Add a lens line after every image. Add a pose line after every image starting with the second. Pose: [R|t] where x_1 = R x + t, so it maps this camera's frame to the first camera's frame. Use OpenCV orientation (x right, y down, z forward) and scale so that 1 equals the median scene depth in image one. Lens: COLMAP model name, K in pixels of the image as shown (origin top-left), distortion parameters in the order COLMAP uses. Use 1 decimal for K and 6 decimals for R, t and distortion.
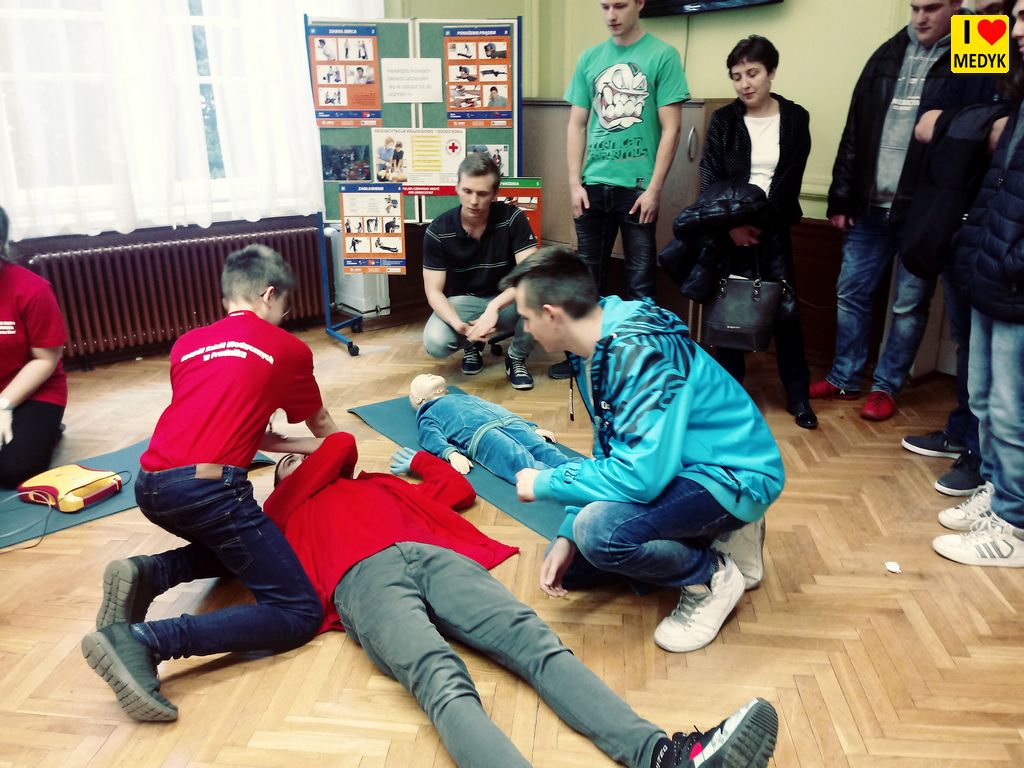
lens RADIAL K [[808.1, 0, 538.0], [0, 808.1, 381.2], [0, 0, 1]] dist [0.072463, -0.112931]
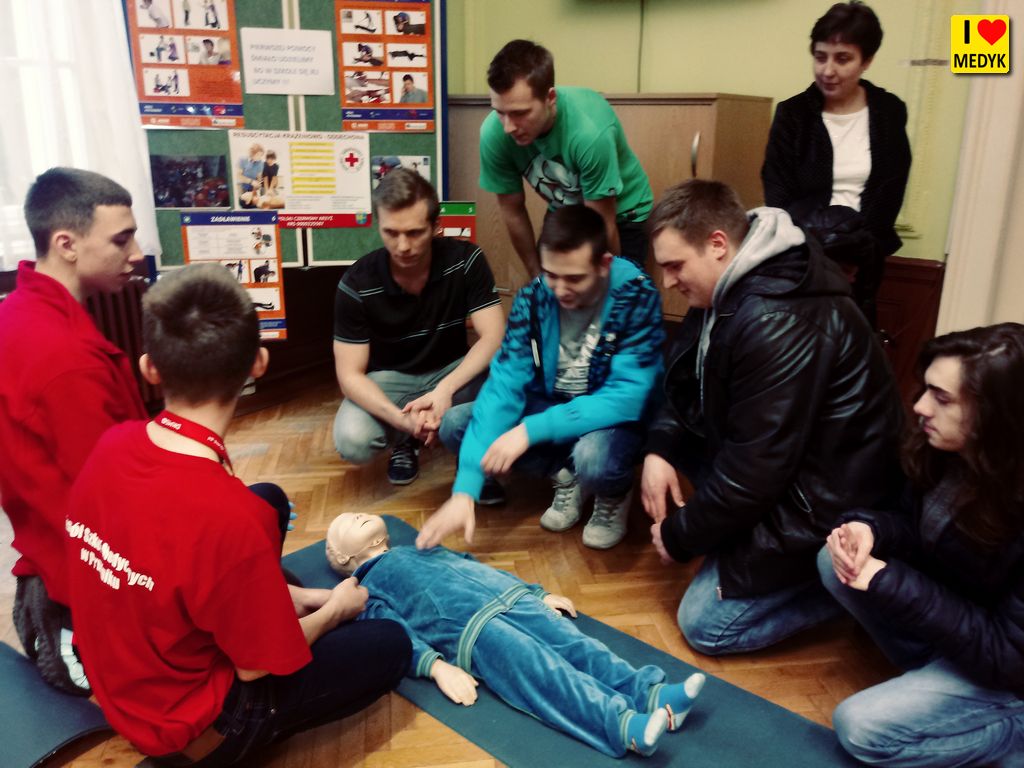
lens RADIAL K [[808.1, 0, 538.0], [0, 808.1, 381.2], [0, 0, 1]] dist [0.072463, -0.112931]
pose [[0.979196, -0.049742, 0.196728, -0.096827], [0.055170, 0.998230, -0.022204, -0.074155], [-0.195275, 0.032596, 0.980207, 0.293530]]
